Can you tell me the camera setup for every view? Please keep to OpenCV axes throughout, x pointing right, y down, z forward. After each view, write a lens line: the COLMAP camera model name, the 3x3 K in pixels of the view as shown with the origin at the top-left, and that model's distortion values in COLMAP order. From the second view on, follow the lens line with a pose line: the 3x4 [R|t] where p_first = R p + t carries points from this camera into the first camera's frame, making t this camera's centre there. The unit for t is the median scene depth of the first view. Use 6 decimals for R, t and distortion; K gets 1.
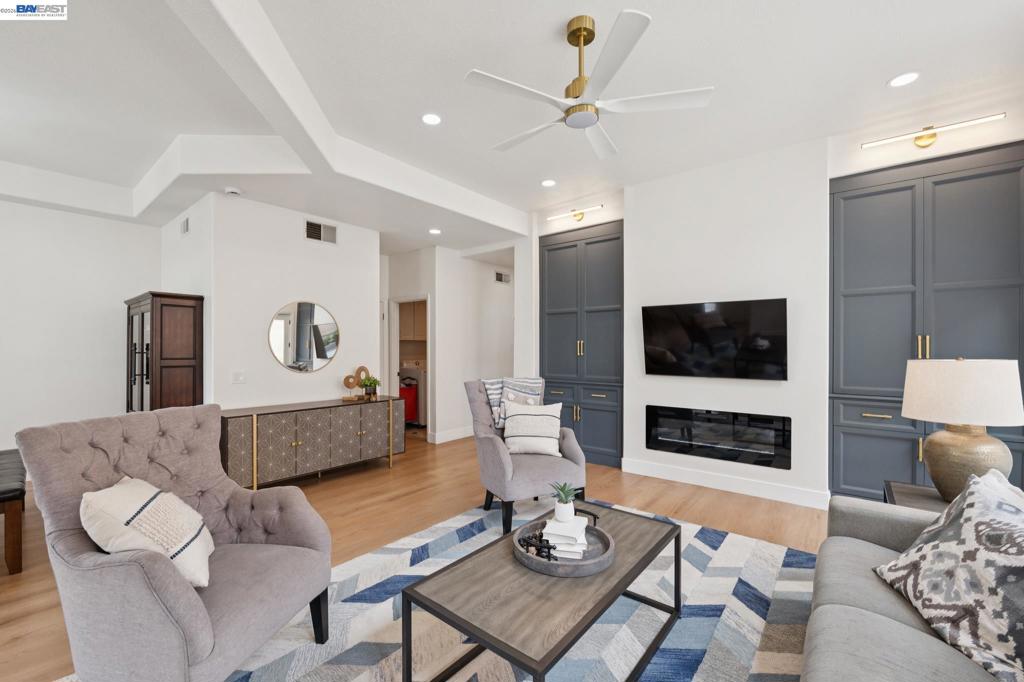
lens RADIAL K [[419.7, 0, 505.4], [0, 419.7, 349.7], [0, 0, 1]] dist [-0.016141, 0.000009]
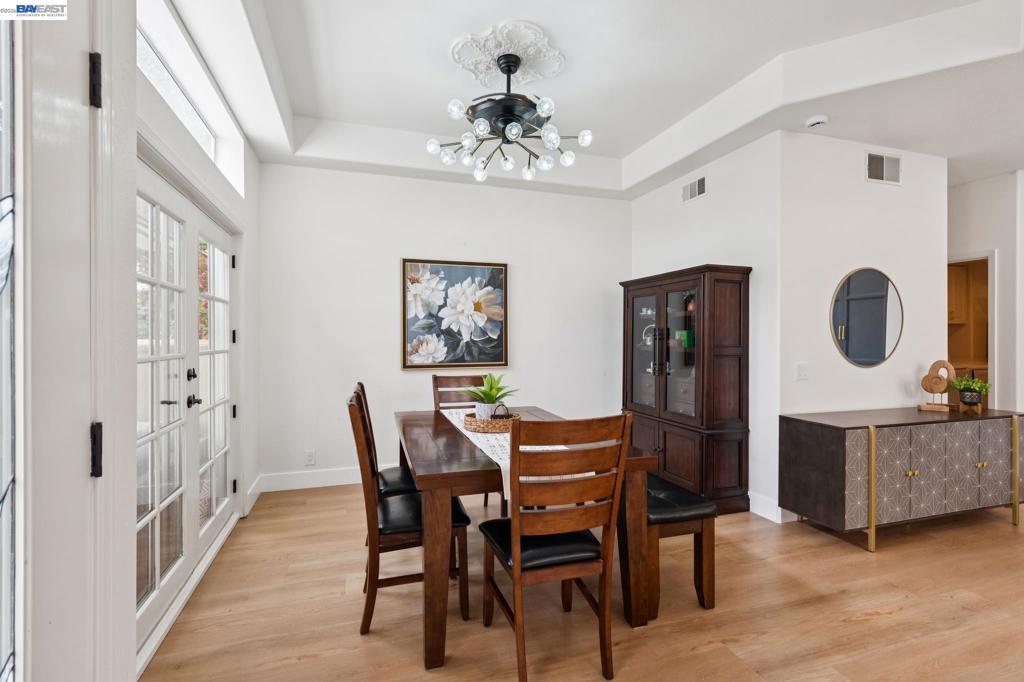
lens RADIAL K [[471.9, 0, 512.0], [0, 471.9, 341.0], [0, 0, 1]] dist [0.013348, 0.000200]
pose [[0.849844, 0.005947, -0.527001, -0.659650], [-0.003720, 0.999979, 0.005286, 0.008362], [0.527021, -0.002531, 0.849848, -0.008387]]
